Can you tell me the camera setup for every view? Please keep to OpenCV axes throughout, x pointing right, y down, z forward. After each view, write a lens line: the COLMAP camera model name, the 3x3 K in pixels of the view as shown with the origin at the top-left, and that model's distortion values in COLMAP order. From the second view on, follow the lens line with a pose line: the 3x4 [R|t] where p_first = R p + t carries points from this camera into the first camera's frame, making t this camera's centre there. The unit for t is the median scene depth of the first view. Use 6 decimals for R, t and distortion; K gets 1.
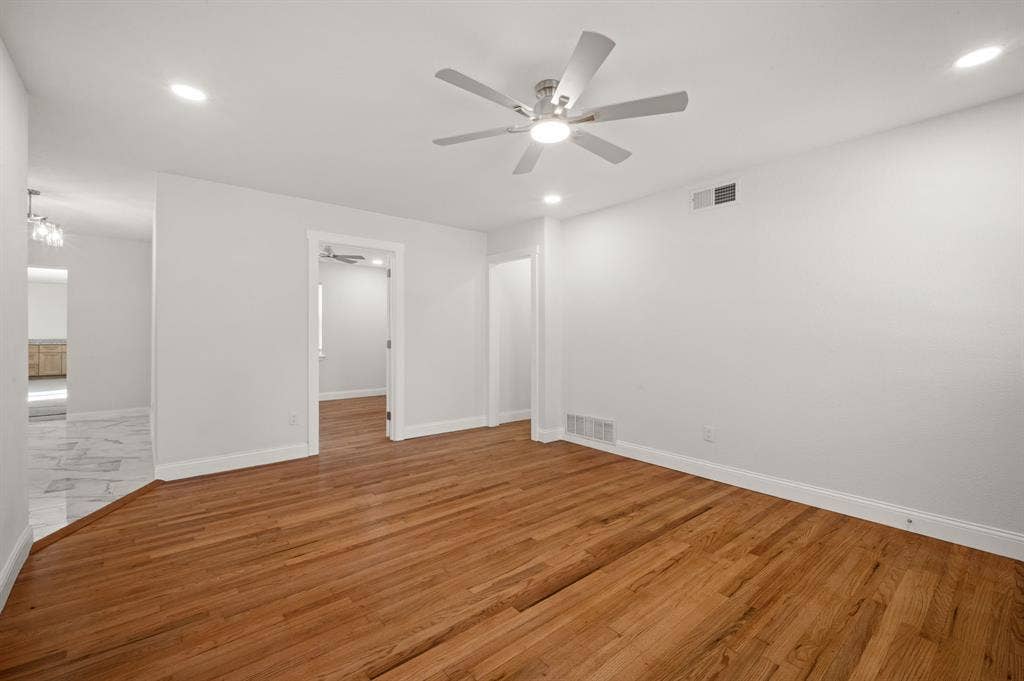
lens RADIAL K [[427.7, 0, 515.9], [0, 427.7, 337.8], [0, 0, 1]] dist [0.003156, -0.000101]
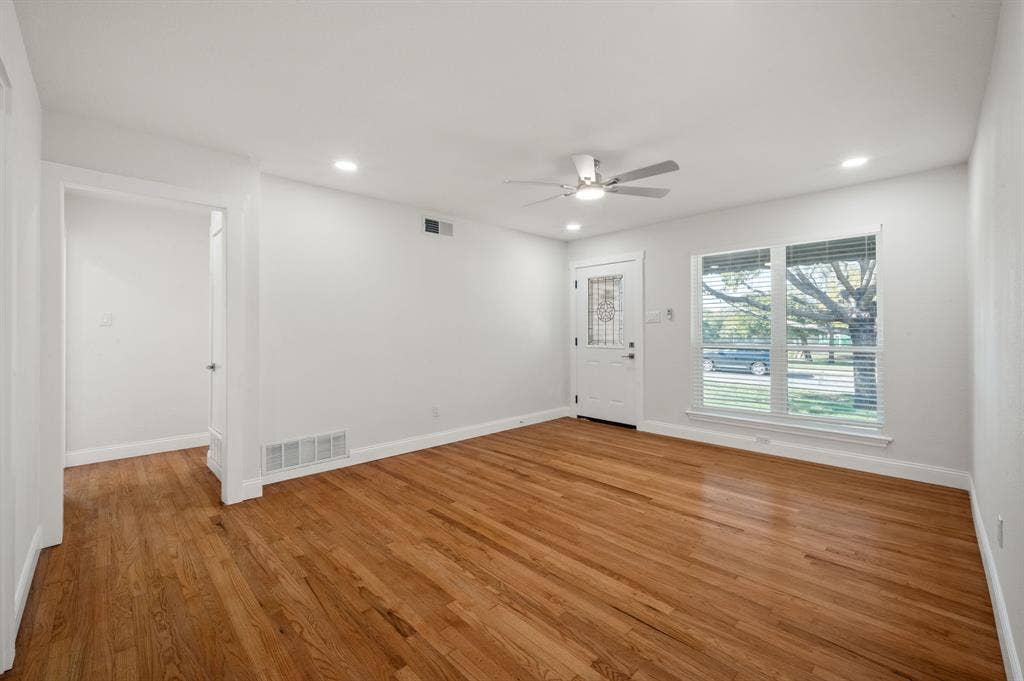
lens RADIAL K [[431.2, 0, 516.1], [0, 431.2, 324.9], [0, 0, 1]] dist [0.001276, -0.000205]
pose [[-0.065783, 0.008891, 0.997794, -1.039586], [0.014740, 0.999860, -0.007938, -0.021889], [-0.997725, 0.014185, -0.065904, 1.032737]]
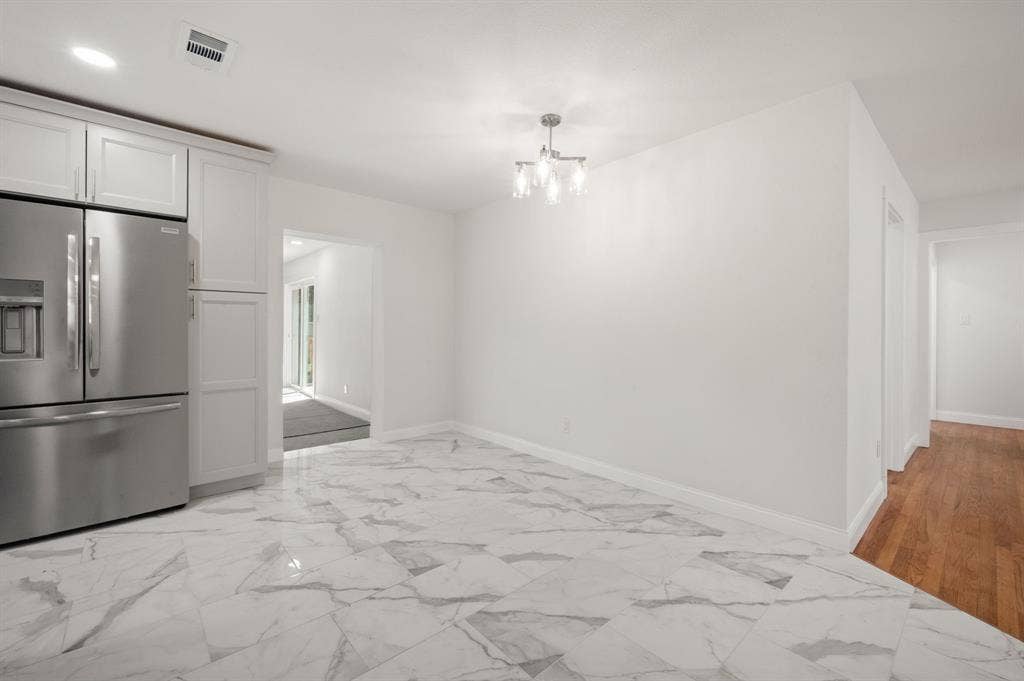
lens RADIAL K [[426.7, 0, 520.1], [0, 426.7, 327.0], [0, 0, 1]] dist [0.002771, 0.000065]
pose [[0.999020, 0.005531, 0.043911, -1.635140], [-0.004875, 0.999875, -0.015023, 0.004364], [-0.043988, 0.014794, 0.998923, 0.419809]]
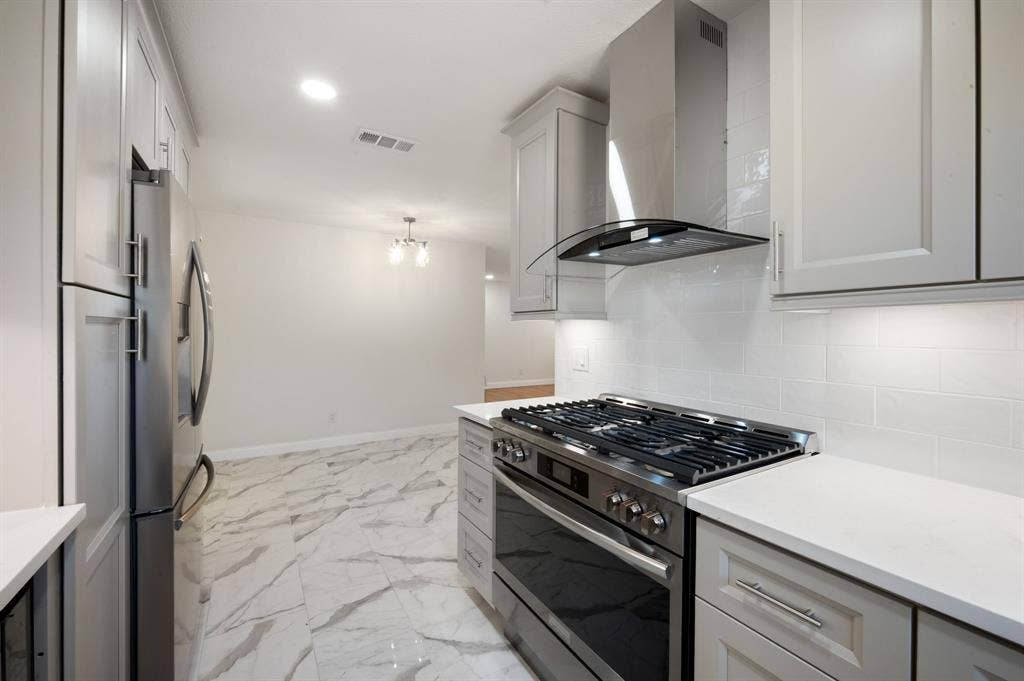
lens RADIAL K [[418.1, 0, 513.9], [0, 418.1, 330.1], [0, 0, 1]] dist [0.000115, -0.000155]
pose [[0.147173, 0.004364, 0.989101, -2.971728], [0.005659, 0.999970, -0.005254, -0.047683], [-0.989095, 0.006371, 0.147144, 0.750200]]
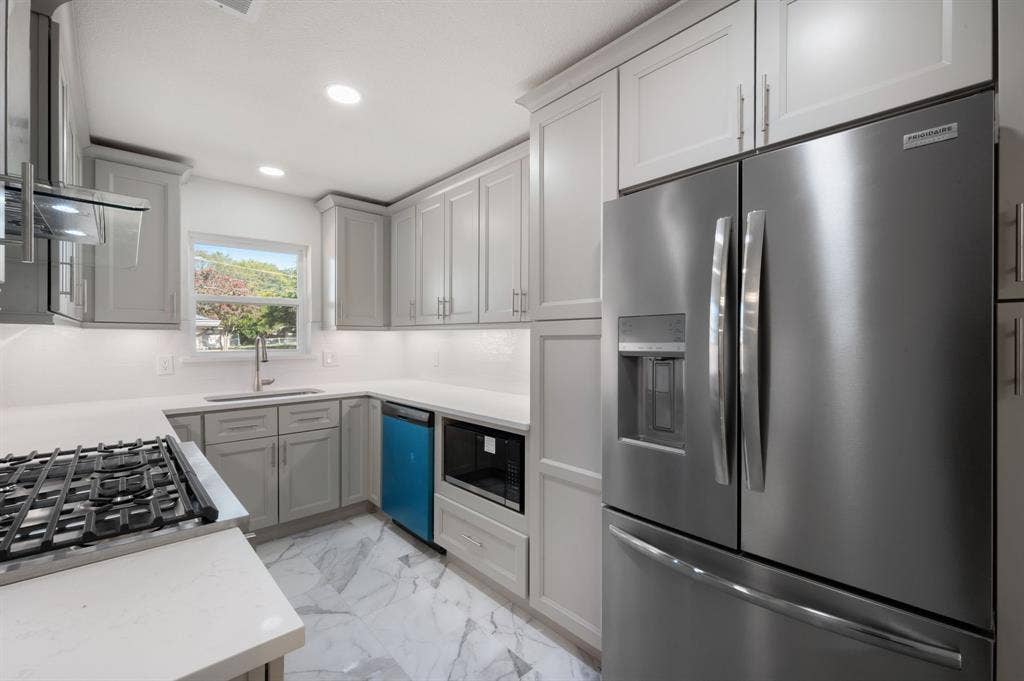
lens RADIAL K [[427.5, 0, 512.0], [0, 427.5, 340.5], [0, 0, 1]] dist [0.001768, 0.000088]
pose [[0.044725, 0.005516, -0.998984, -2.049726], [-0.009707, 0.999940, 0.005087, -0.059646], [0.998952, 0.009469, 0.044776, 1.053011]]
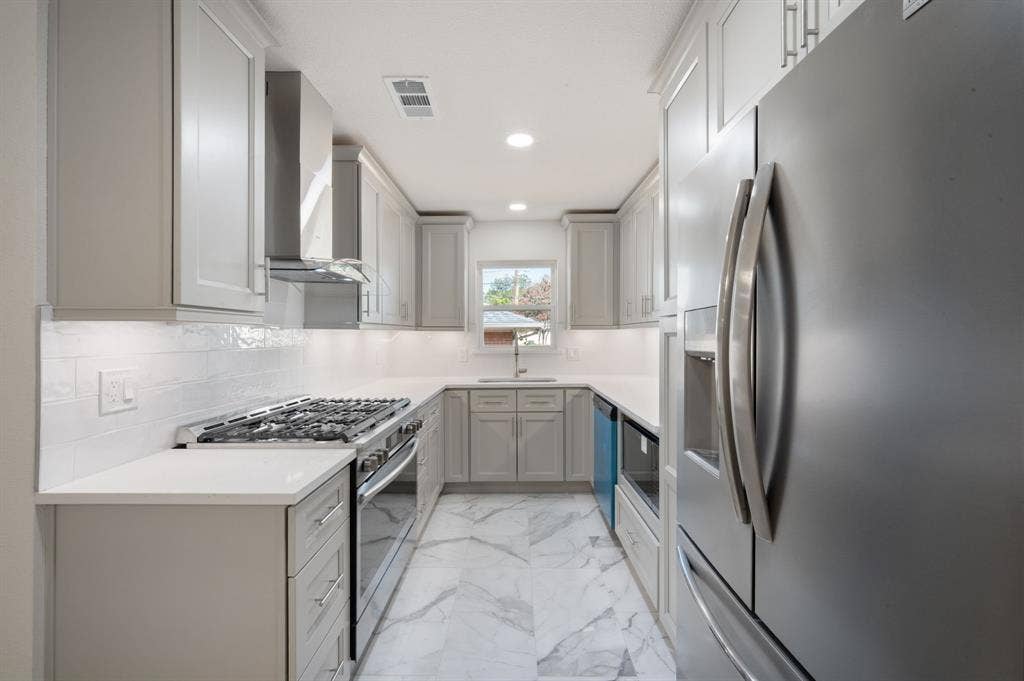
lens RADIAL K [[422.6, 0, 515.4], [0, 422.6, 338.1], [0, 0, 1]] dist [0.001909, -0.000289]
pose [[-0.646166, 0.004655, -0.763182, -2.101609], [-0.004070, 0.999946, 0.009545, -0.062041], [0.763186, 0.009274, -0.646113, 1.354153]]
